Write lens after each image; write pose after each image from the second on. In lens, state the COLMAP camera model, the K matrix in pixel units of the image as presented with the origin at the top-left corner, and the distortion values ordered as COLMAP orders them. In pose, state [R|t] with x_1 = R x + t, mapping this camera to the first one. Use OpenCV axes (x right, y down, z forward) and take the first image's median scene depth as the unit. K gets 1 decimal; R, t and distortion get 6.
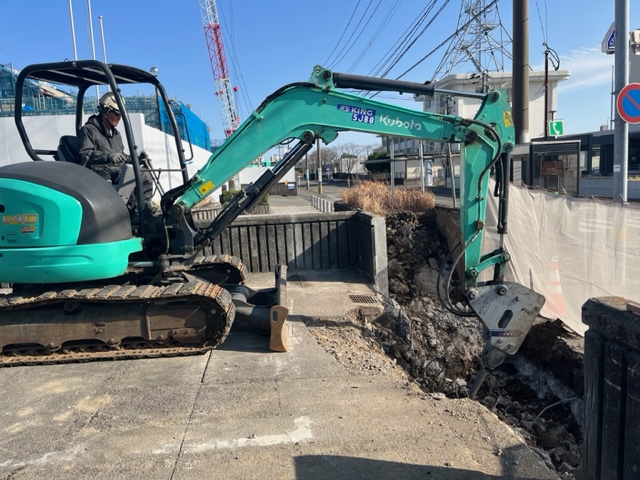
lens RADIAL K [[473.3, 0, 320.0], [0, 473.3, 240.0], [0, 0, 1]] dist [0.021365, -0.001770]
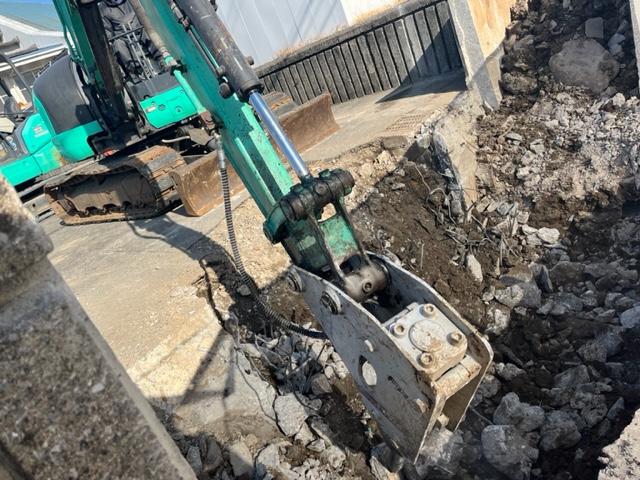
lens RADIAL K [[473.3, 0, 320.0], [0, 473.3, 240.0], [0, 0, 1]] dist [0.021365, -0.001770]
pose [[0.684674, 0.057316, -0.726593, 0.469565], [0.250368, 0.917745, 0.308318, 0.026588], [0.684498, -0.393013, 0.614006, 0.330851]]
